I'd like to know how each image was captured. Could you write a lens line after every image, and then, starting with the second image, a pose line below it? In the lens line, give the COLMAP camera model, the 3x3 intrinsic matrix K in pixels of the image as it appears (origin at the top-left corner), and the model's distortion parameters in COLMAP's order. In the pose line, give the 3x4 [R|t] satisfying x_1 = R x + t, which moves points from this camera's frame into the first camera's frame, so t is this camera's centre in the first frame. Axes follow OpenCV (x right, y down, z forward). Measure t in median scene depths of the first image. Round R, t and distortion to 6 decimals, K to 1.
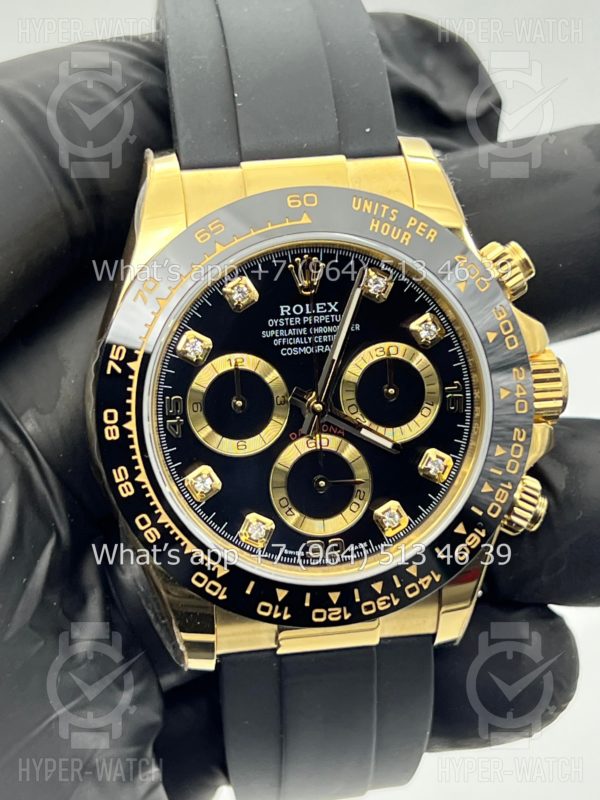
lens RADIAL K [[1893.5, 0, 300.0], [0, 1893.5, 400.0], [0, 0, 1]] dist [0.246672, 0.591144]
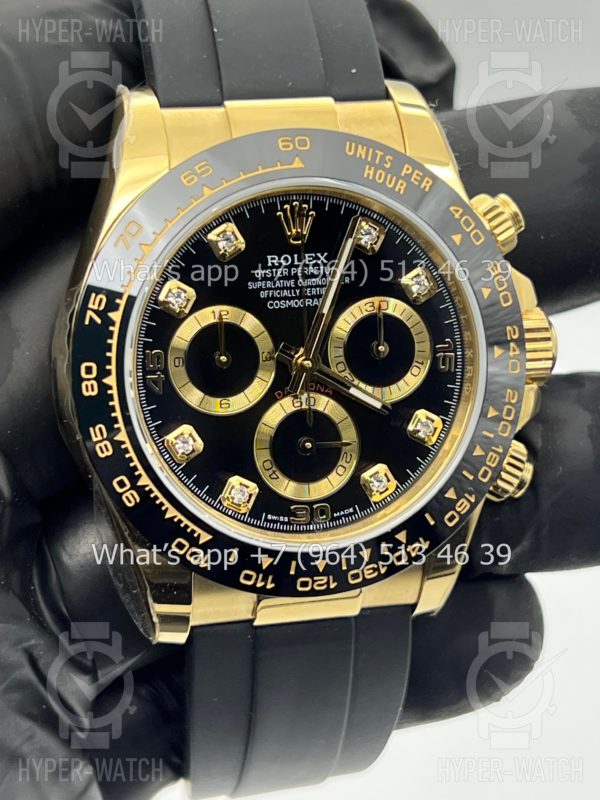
lens RADIAL K [[1893.5, 0, 300.0], [0, 1893.5, 400.0], [0, 0, 1]] dist [0.246672, 0.591144]
pose [[0.993043, 0.010655, 0.117267, -0.103658], [-0.011496, 0.999913, 0.006497, 0.015566], [-0.117188, -0.007800, 0.993079, 0.063182]]
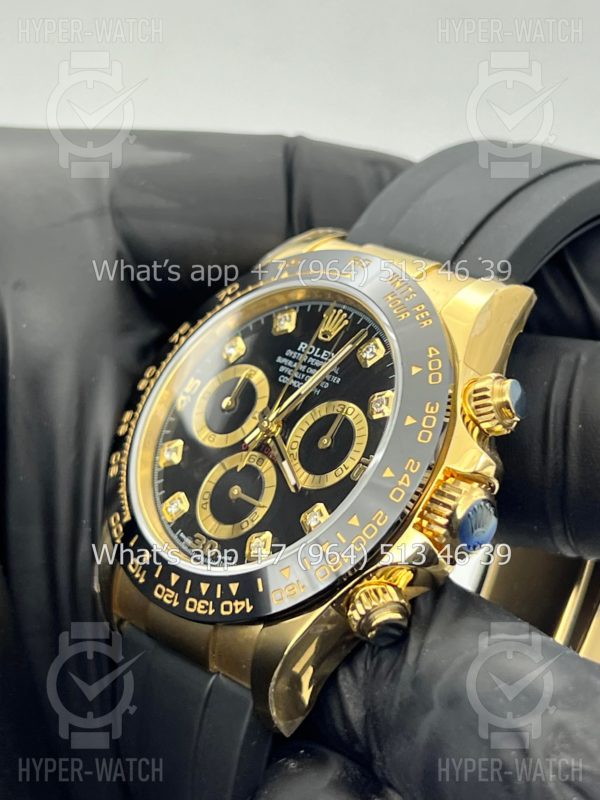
lens RADIAL K [[1893.5, 0, 300.0], [0, 1893.5, 400.0], [0, 0, 1]] dist [0.246672, 0.591144]
pose [[0.553042, 0.251058, -0.794427, 0.862722], [-0.566927, 0.812124, -0.138017, 0.128499], [0.610523, 0.526711, 0.591470, 0.368665]]
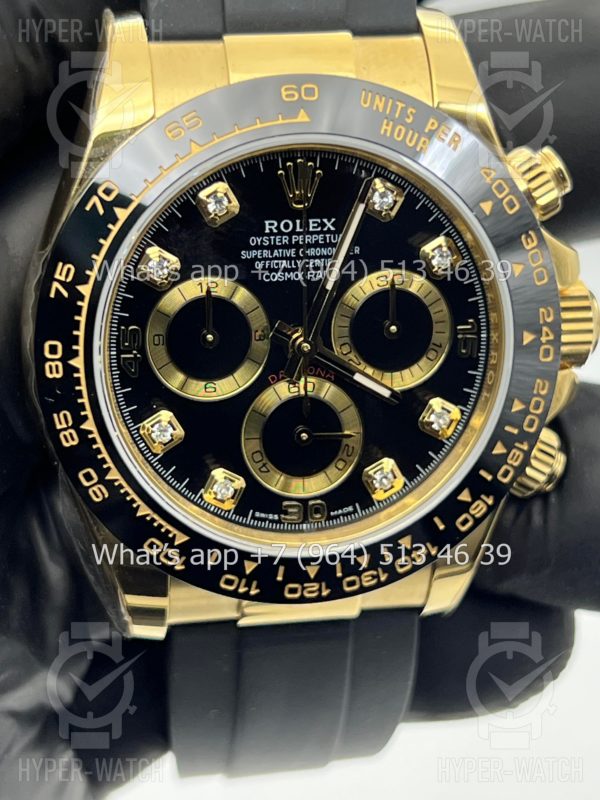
lens RADIAL K [[1893.5, 0, 300.0], [0, 1893.5, 400.0], [0, 0, 1]] dist [0.246672, 0.591144]
pose [[0.997114, 0.044298, 0.061660, -0.042419], [-0.052041, 0.990116, 0.130235, -0.080218], [-0.055282, -0.133068, 0.989564, 0.178220]]
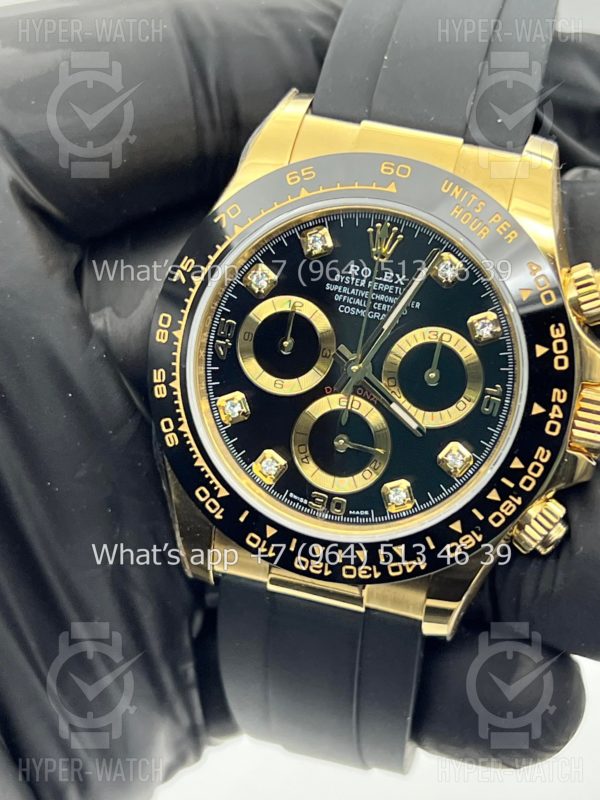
lens RADIAL K [[1893.5, 0, 300.0], [0, 1893.5, 400.0], [0, 0, 1]] dist [0.246672, 0.591144]
pose [[0.910160, 0.287207, -0.298532, 0.291346], [-0.283689, 0.957277, 0.056054, -0.028990], [0.301877, 0.033672, 0.952752, 0.015361]]
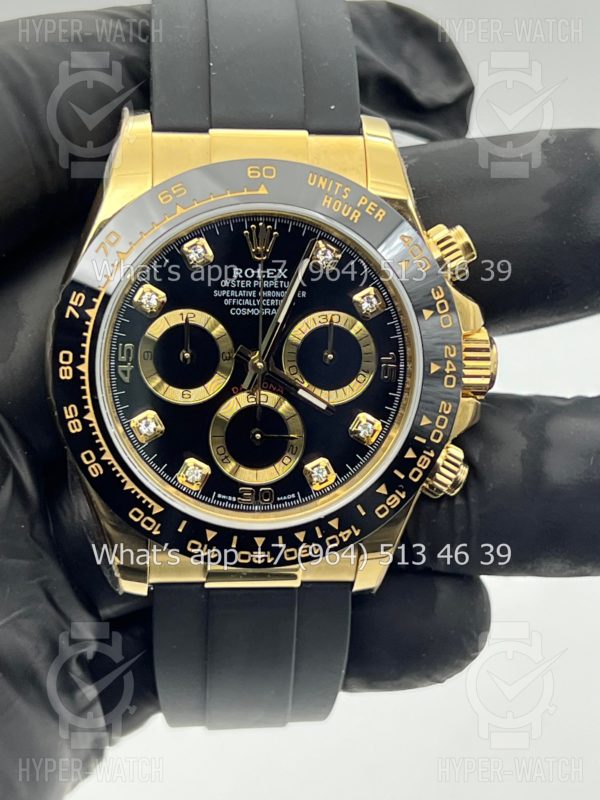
lens RADIAL K [[1893.5, 0, 300.0], [0, 1893.5, 400.0], [0, 0, 1]] dist [0.246672, 0.591144]
pose [[0.995691, 0.090959, -0.018030, 0.053050], [-0.089842, 0.994420, 0.055294, -0.038171], [0.022958, -0.053436, 0.998307, -0.073449]]
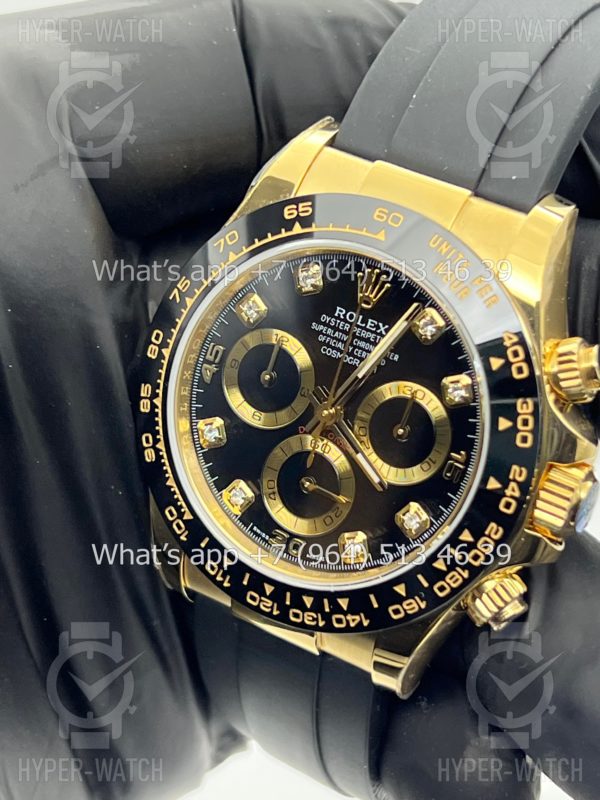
lens RADIAL K [[1893.5, 0, 300.0], [0, 1893.5, 400.0], [0, 0, 1]] dist [0.246672, 0.591144]
pose [[0.766250, 0.420964, -0.485438, 0.480830], [-0.384758, 0.905680, 0.178061, -0.175219], [0.514609, 0.050337, 0.855946, 0.132265]]
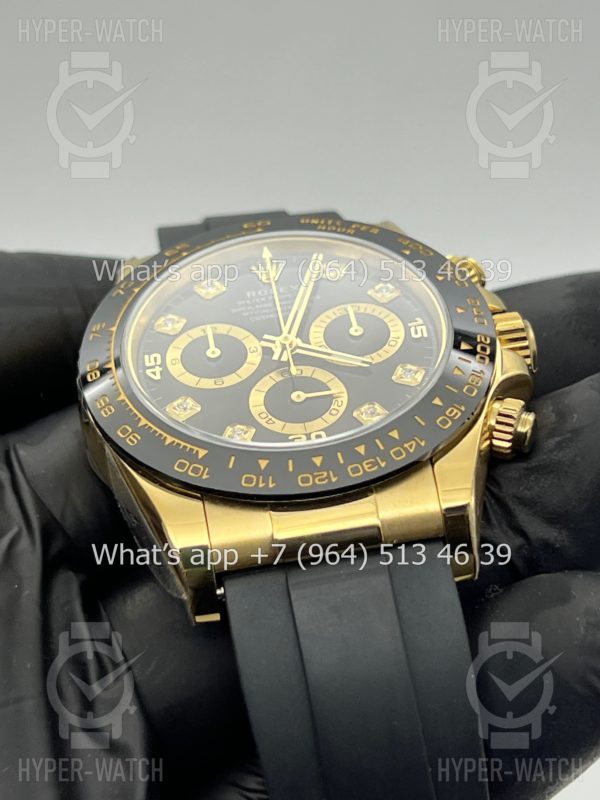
lens RADIAL K [[1893.5, 0, 300.0], [0, 1893.5, 400.0], [0, 0, 1]] dist [0.246672, 0.591144]
pose [[0.975822, -0.206105, -0.072747, 0.087105], [0.080646, 0.648876, -0.756608, 0.825577], [0.203145, 0.732448, 0.649809, 0.333715]]
